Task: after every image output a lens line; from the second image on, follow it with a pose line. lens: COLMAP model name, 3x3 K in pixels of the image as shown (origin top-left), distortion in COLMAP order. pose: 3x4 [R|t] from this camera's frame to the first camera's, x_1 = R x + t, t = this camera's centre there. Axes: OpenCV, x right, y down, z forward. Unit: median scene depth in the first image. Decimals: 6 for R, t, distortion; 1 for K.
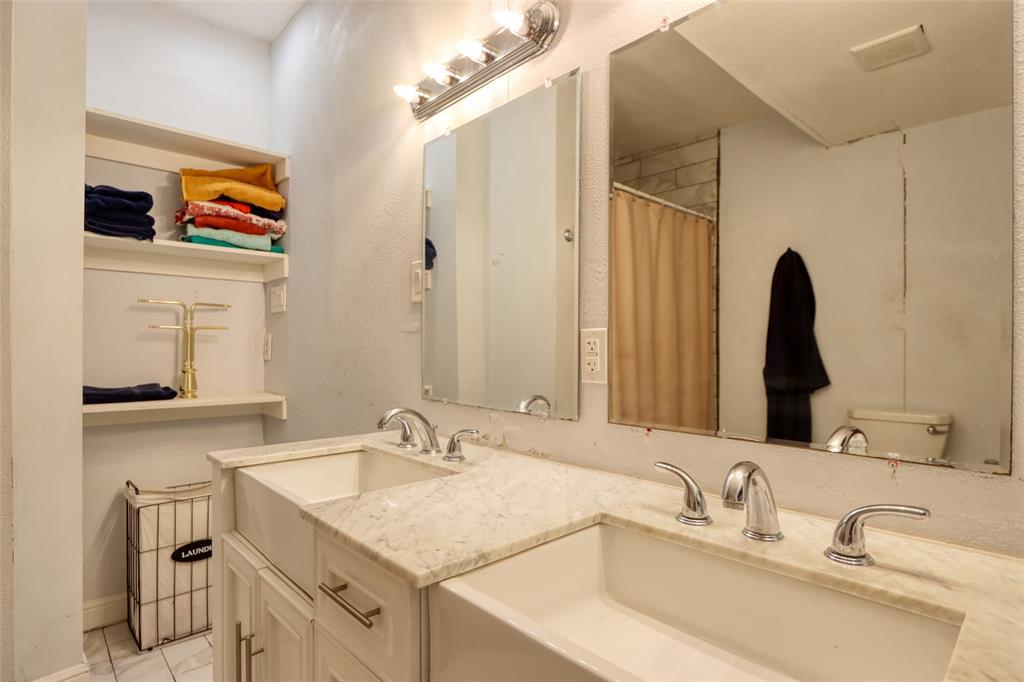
lens RADIAL K [[528.8, 0, 514.3], [0, 528.8, 345.9], [0, 0, 1]] dist [-0.018351, 0.000041]
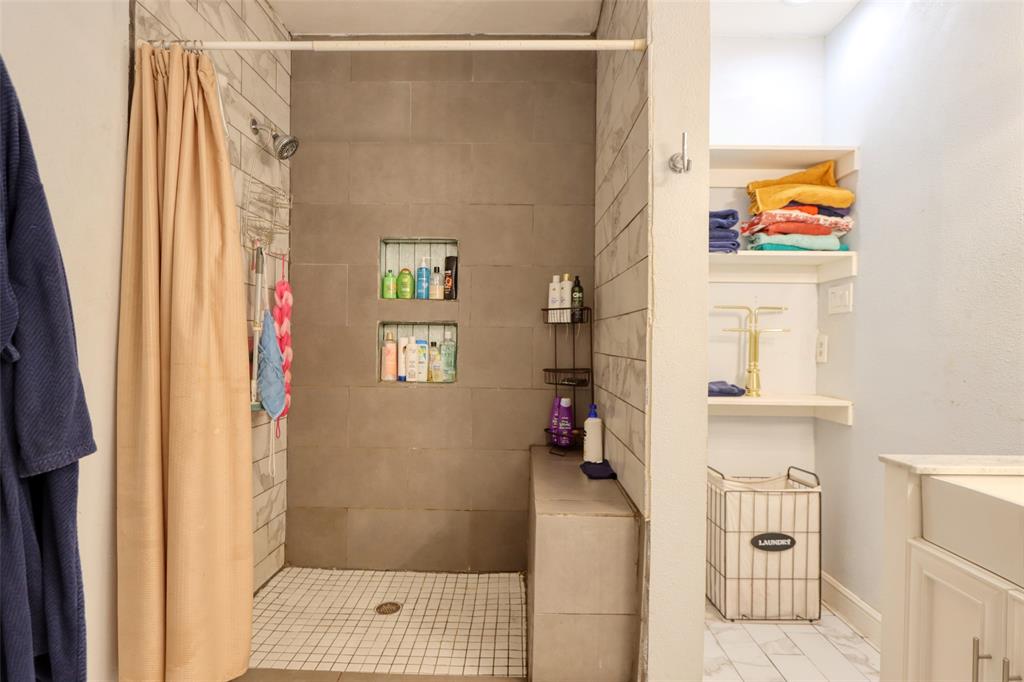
lens RADIAL K [[544.8, 0, 510.5], [0, 544.8, 347.5], [0, 0, 1]] dist [-0.013585, 0.000177]
pose [[0.717331, 0.006958, -0.696698, -0.210286], [-0.005205, 0.999976, 0.004628, -0.002754], [0.696713, 0.000307, 0.717350, -0.140805]]
